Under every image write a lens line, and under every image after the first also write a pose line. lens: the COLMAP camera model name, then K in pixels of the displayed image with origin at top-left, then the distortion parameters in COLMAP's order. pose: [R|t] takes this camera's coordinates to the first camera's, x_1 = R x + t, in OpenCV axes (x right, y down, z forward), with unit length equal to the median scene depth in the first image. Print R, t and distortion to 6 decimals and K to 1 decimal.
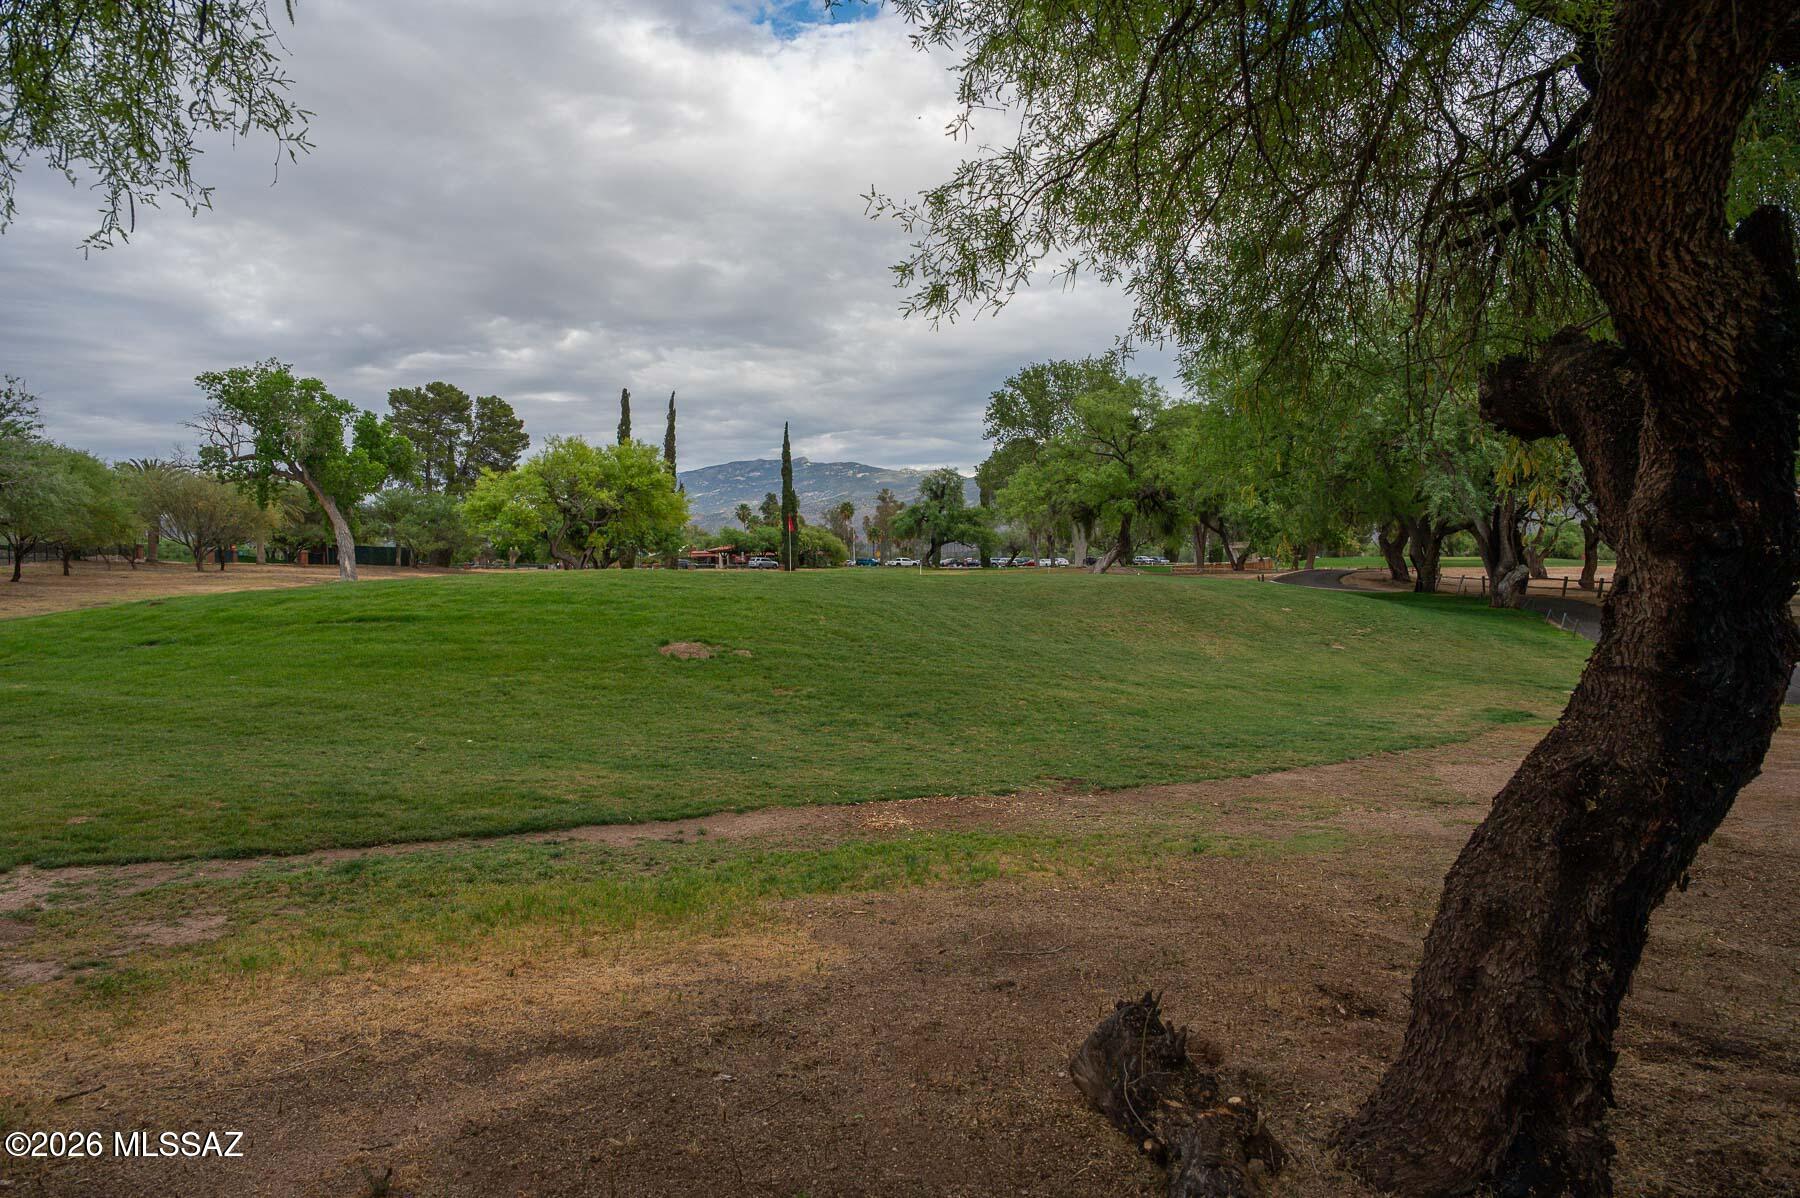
lens RADIAL K [[1187.9, 0, 892.6], [0, 1187.9, 597.6], [0, 0, 1]] dist [-0.010822, 0.002932]
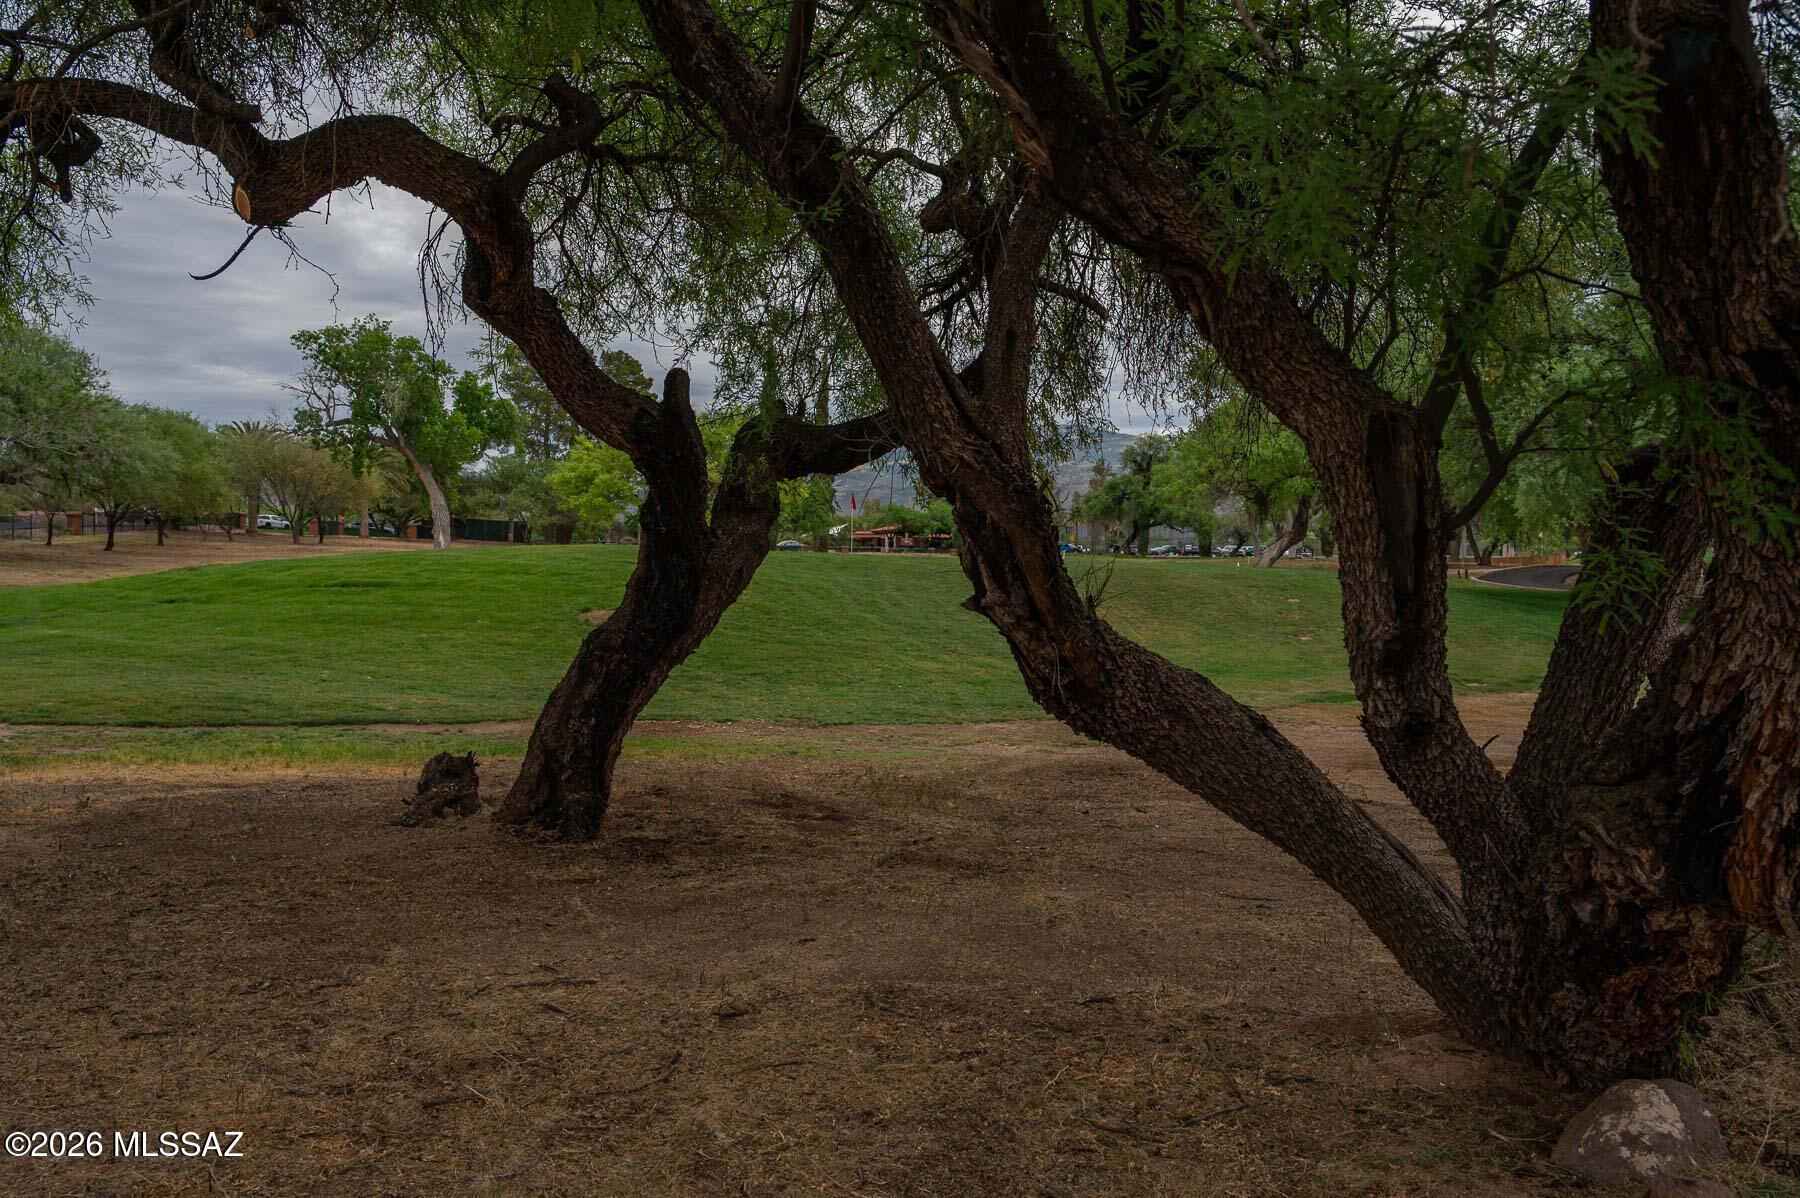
lens RADIAL K [[1471.1, 0, 905.4], [0, 1471.1, 592.7], [0, 0, 1]] dist [0.005877, -0.001915]
pose [[0.987702, 0.022366, -0.154739, 0.071478], [-0.022220, 0.999750, 0.002676, 0.002595], [0.154760, 0.000795, 0.987952, -0.071009]]
